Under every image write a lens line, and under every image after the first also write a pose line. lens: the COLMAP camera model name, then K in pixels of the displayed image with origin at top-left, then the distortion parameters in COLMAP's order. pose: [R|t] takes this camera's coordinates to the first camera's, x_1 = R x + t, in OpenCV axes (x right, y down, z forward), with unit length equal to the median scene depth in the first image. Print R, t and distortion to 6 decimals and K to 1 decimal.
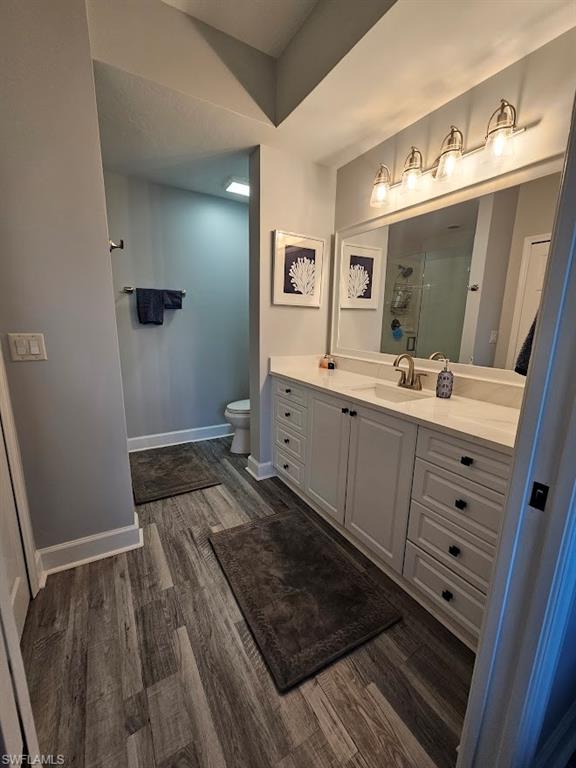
lens RADIAL K [[316.9, 0, 291.1], [0, 316.9, 387.1], [0, 0, 1]] dist [0.005239, 0.001161]
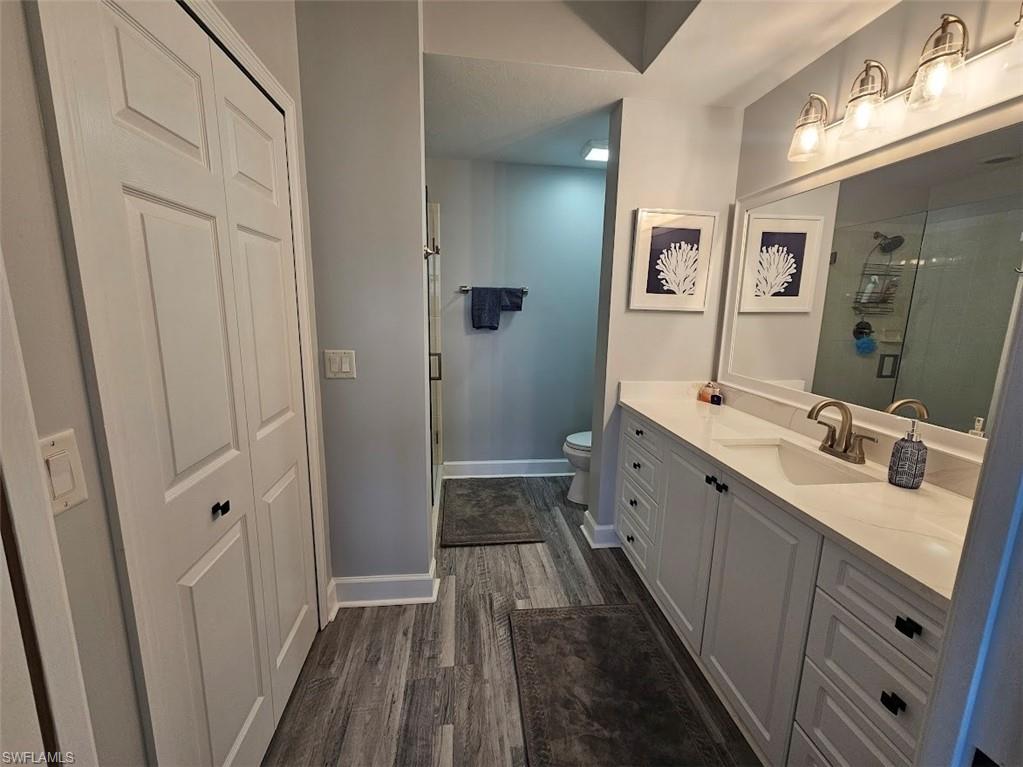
lens RADIAL K [[422.1, 0, 518.1], [0, 422.1, 382.1], [0, 0, 1]] dist [0.005239, 0.001161]
pose [[0.917795, 0.071475, -0.390569, 0.113877], [-0.085091, 0.996217, -0.017646, -0.067039], [0.387830, 0.049429, 0.920405, 0.029679]]
